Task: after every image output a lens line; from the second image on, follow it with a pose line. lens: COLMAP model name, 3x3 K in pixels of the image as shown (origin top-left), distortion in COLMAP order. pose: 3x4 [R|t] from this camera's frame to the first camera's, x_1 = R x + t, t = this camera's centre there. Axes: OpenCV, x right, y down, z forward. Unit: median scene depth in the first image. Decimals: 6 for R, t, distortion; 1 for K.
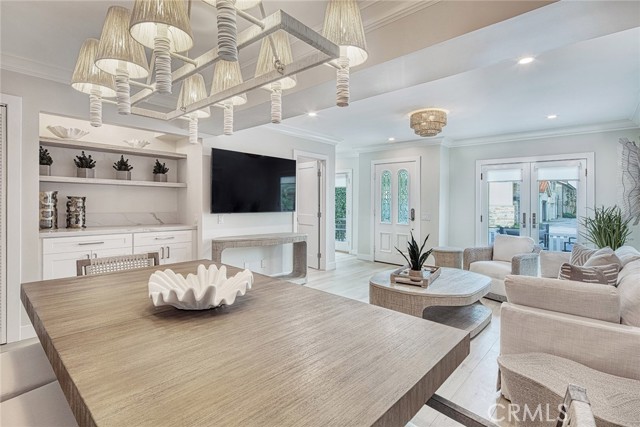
lens RADIAL K [[317.6, 0, 320.0], [0, 317.6, 213.1], [0, 0, 1]] dist [0.000740, -0.004676]
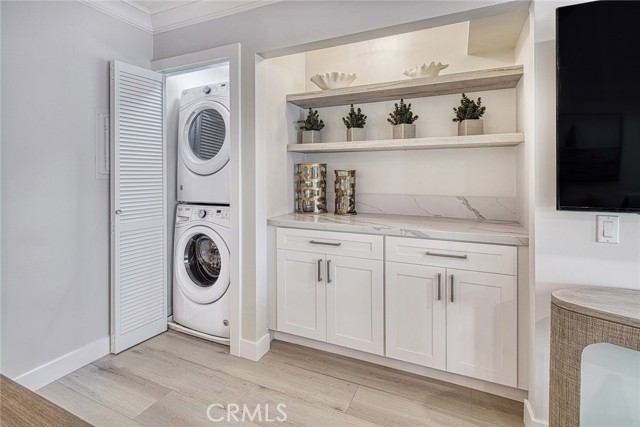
lens RADIAL K [[317.6, 0, 331.1], [0, 317.6, 174.2], [0, 0, 1]] dist [0.000740, -0.004676]
pose [[0.287108, -0.006245, -0.957878, -0.093923], [-0.021316, 0.999689, -0.012907, -0.029792], [0.957661, 0.024124, 0.286886, 0.718632]]
